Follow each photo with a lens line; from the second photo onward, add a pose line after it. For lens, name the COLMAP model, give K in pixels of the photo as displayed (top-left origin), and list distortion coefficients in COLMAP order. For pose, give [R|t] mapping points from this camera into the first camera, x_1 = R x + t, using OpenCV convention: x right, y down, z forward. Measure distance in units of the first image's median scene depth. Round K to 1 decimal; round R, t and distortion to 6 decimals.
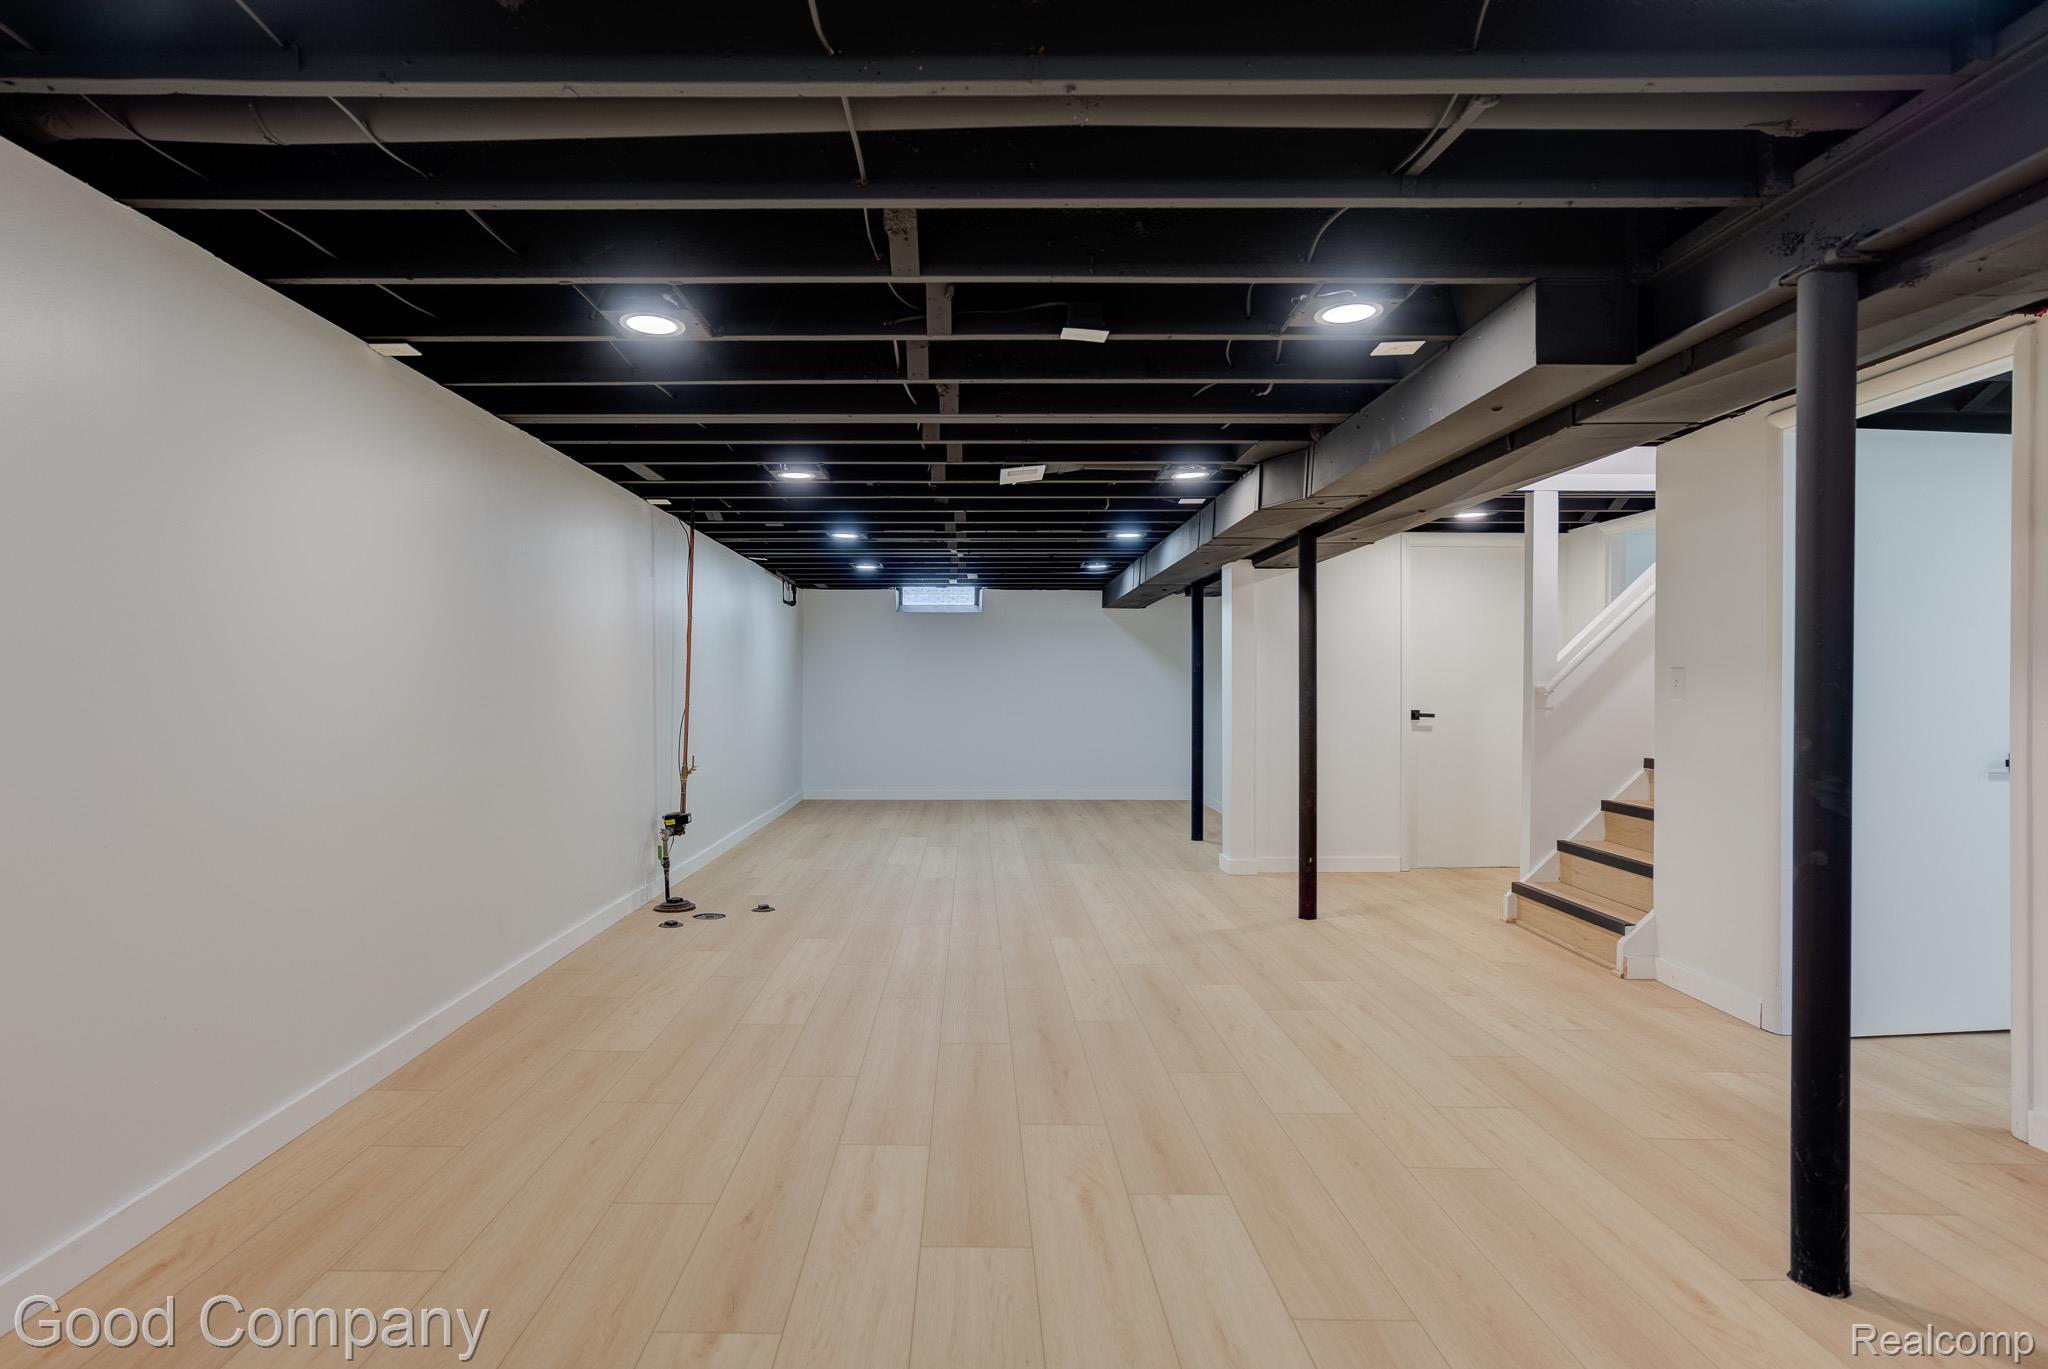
lens RADIAL K [[977.9, 0, 986.8], [0, 977.9, 692.4], [0, 0, 1]] dist [-0.012982, 0.022135]
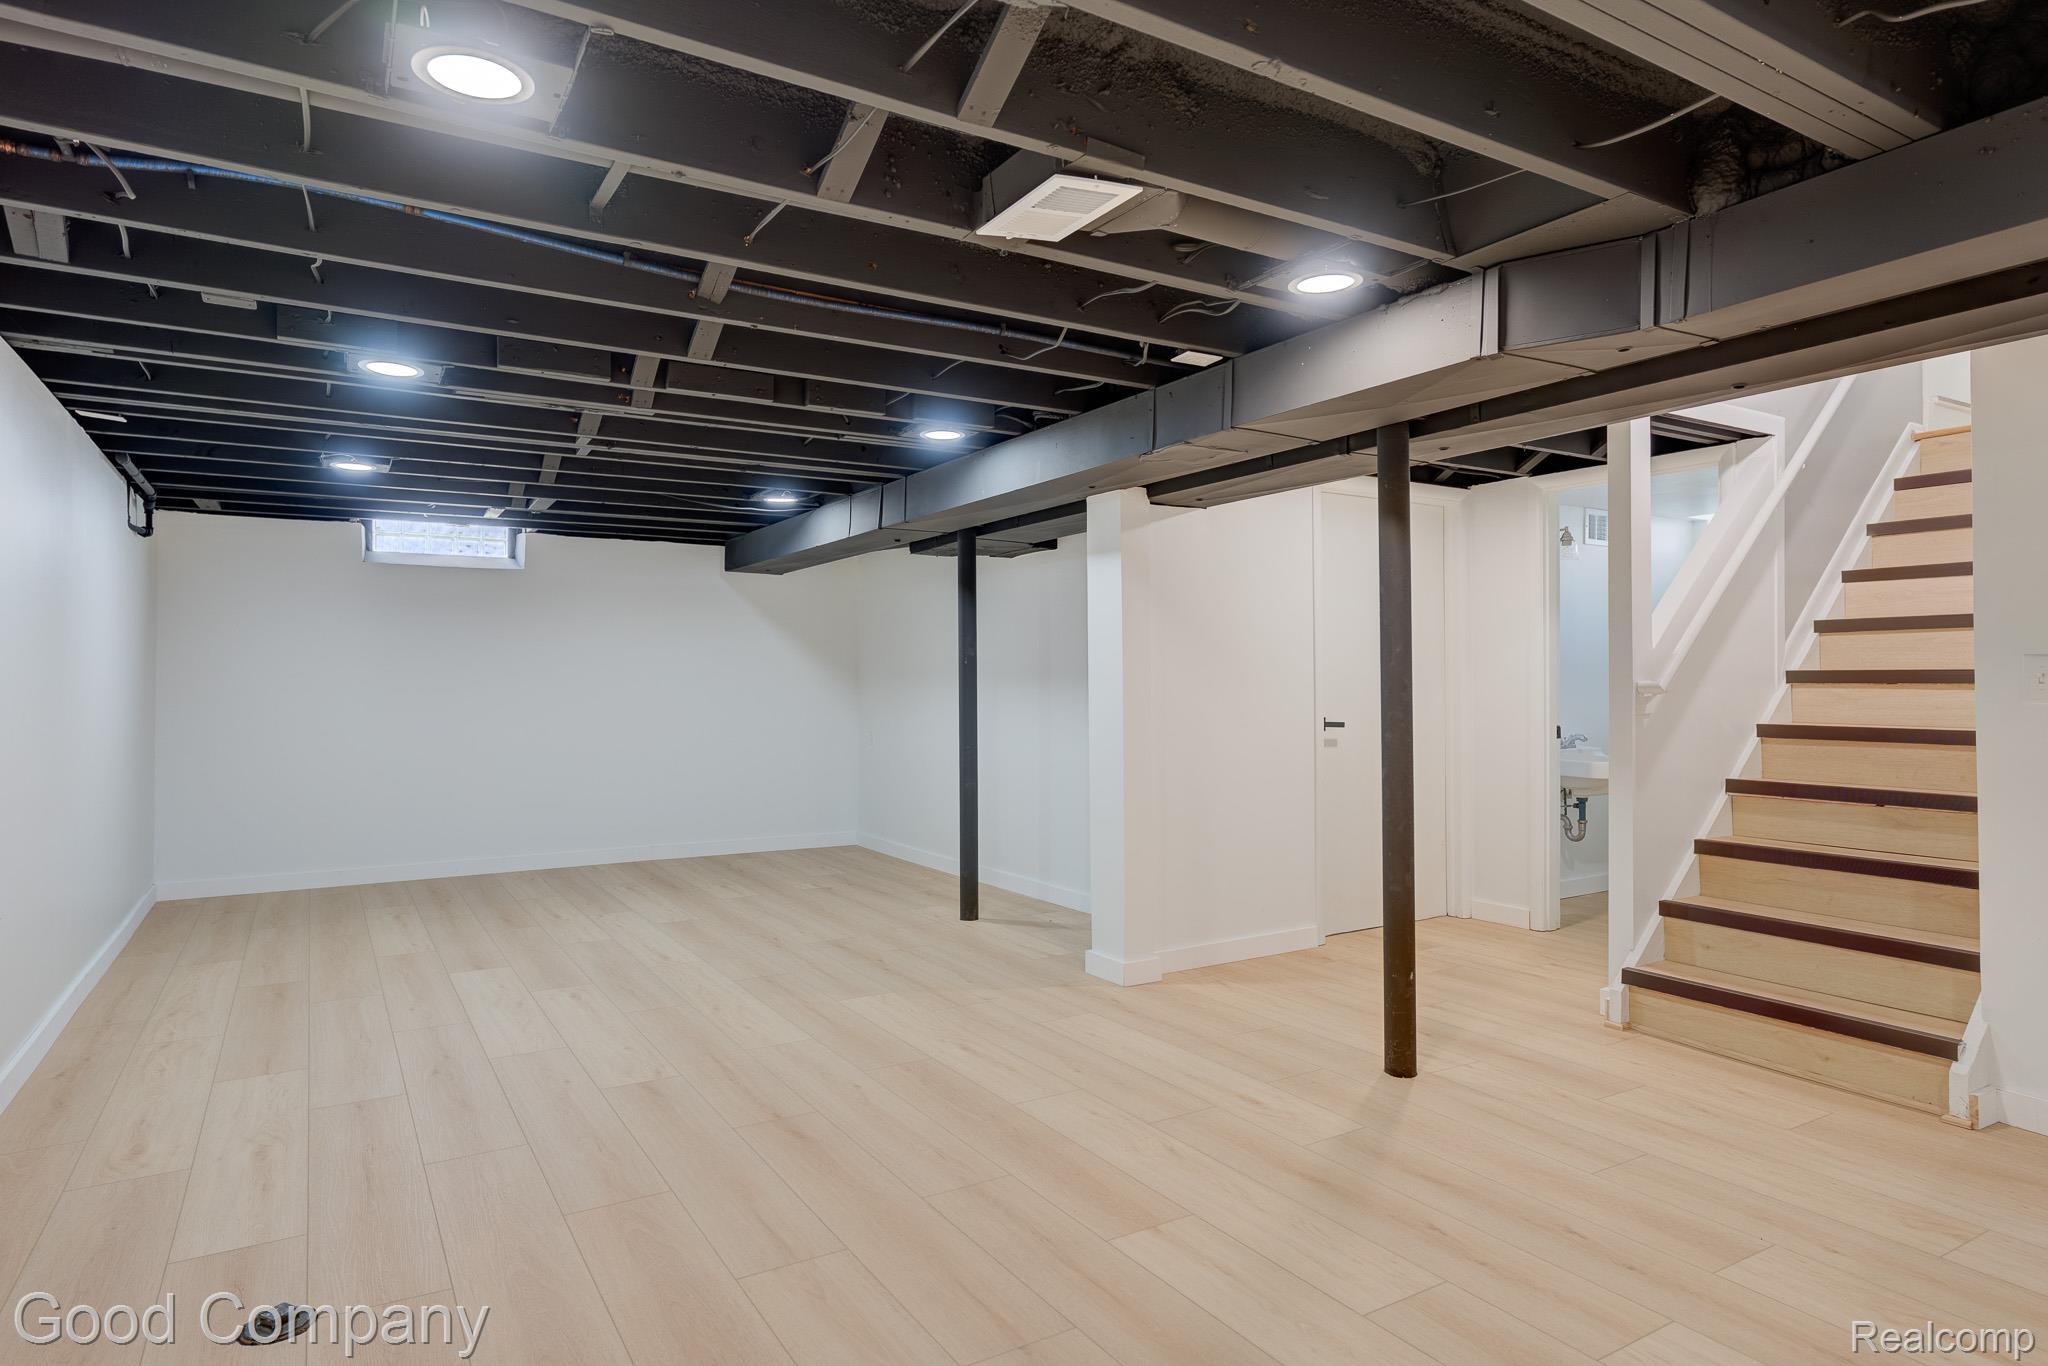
lens RADIAL K [[1099.1, 0, 1024.0], [0, 1099.1, 683.0], [0, 0, 1]] dist [-0.001782, 0.016134]
pose [[0.856576, -0.005132, 0.515996, -0.169643], [0.009536, 0.999937, -0.005886, -0.004675], [-0.515933, 0.009962, 0.856571, 0.424702]]
